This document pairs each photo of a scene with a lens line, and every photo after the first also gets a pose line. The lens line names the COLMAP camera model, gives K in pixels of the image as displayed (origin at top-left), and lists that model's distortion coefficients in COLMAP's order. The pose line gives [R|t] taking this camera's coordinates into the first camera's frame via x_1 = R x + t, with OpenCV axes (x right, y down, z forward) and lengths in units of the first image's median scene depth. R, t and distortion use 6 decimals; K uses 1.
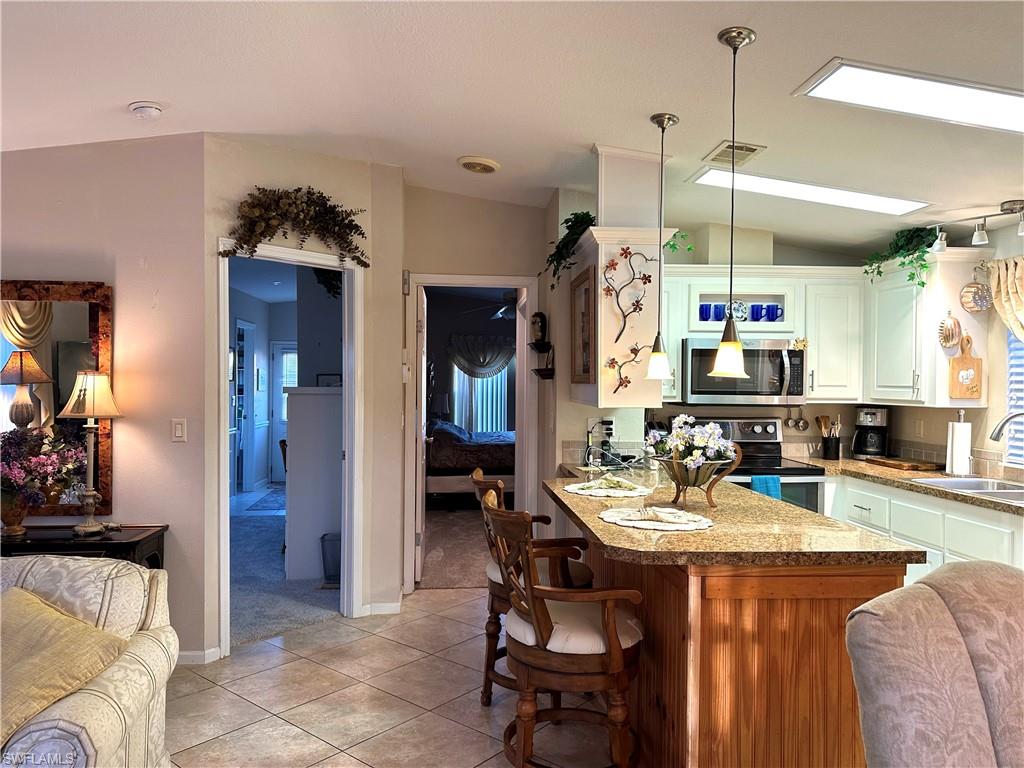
lens RADIAL K [[716.6, 0, 507.2], [0, 716.6, 388.5], [0, 0, 1]] dist [0.151825, -0.249881]
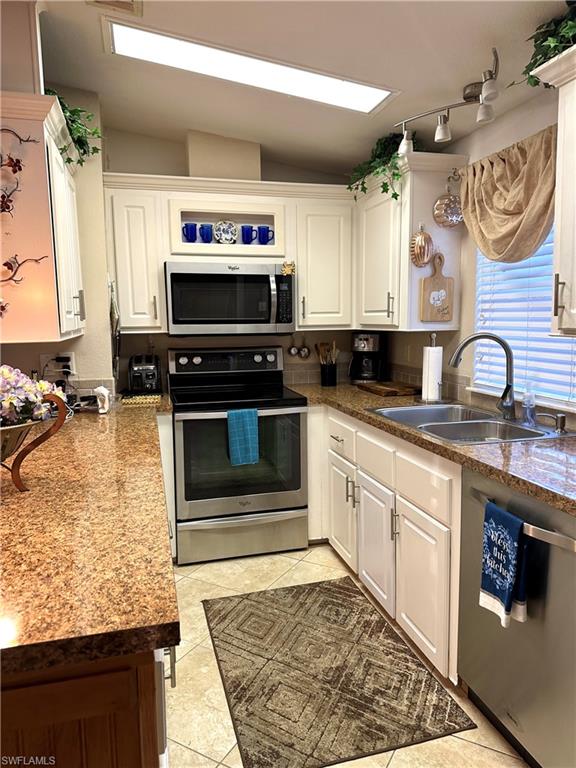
lens RADIAL K [[541.4, 0, 288.8], [0, 541.4, 375.7], [0, 0, 1]] dist [0.156057, -0.250878]
pose [[0.983316, -0.040841, 0.177261, 0.302755], [0.023583, 0.994868, 0.098399, 0.009425], [-0.180370, -0.092577, 0.979232, 0.325761]]
